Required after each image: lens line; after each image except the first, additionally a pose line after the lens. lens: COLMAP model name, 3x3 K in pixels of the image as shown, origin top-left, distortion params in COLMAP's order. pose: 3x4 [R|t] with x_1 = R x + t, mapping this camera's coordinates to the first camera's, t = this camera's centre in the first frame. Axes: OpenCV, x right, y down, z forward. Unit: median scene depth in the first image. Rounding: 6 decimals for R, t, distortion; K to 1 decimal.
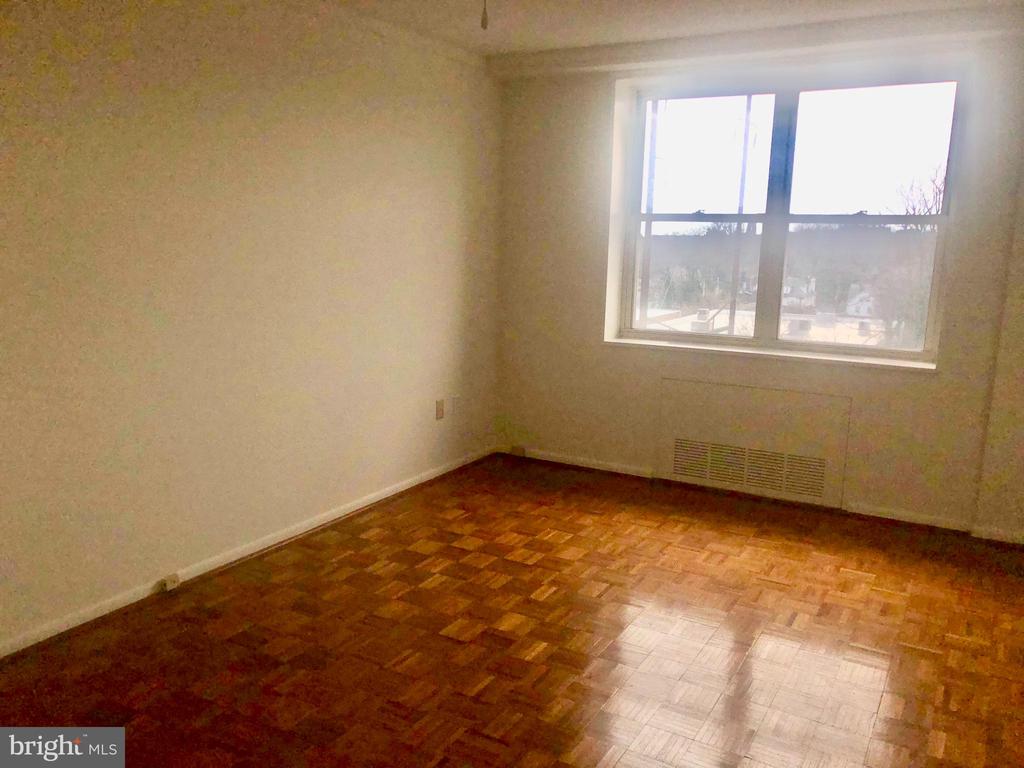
lens RADIAL K [[861.5, 0, 514.6], [0, 861.5, 392.5], [0, 0, 1]] dist [0.099977, -0.262245]
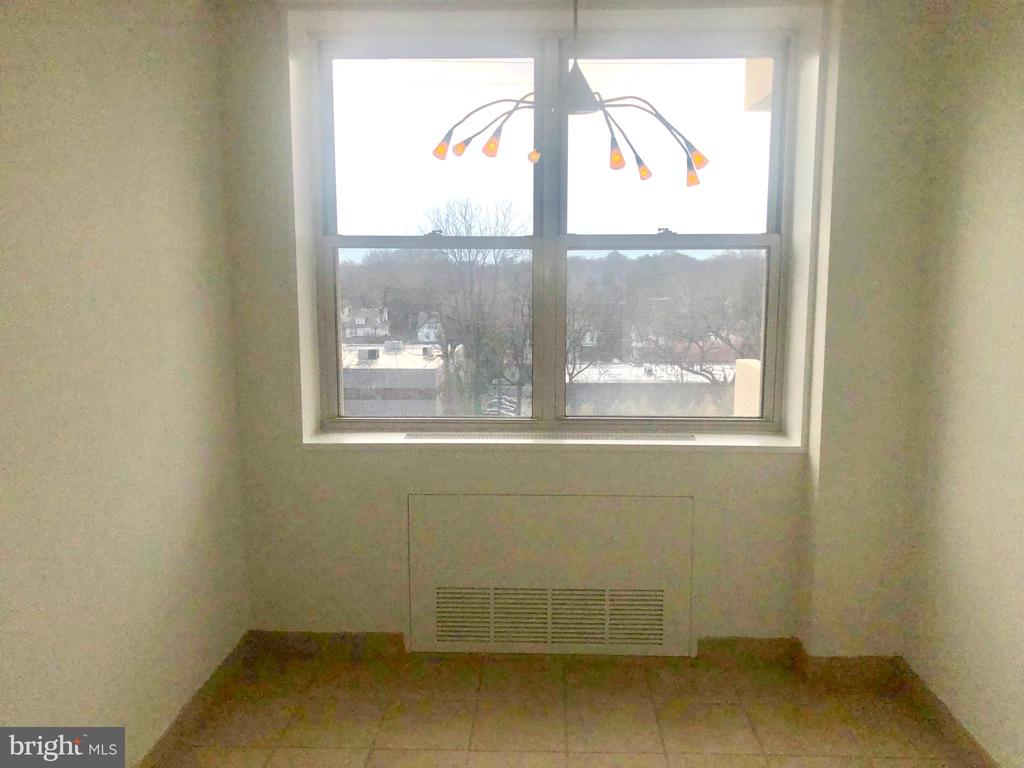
lens RADIAL K [[898.7, 0, 513.4], [0, 898.7, 410.7], [0, 0, 1]] dist [0.107632, -0.303516]
pose [[0.884812, -0.096540, 0.455837, -0.055502], [0.105729, 0.994380, 0.005368, -0.073833], [-0.453794, 0.043446, 0.890047, 0.382122]]
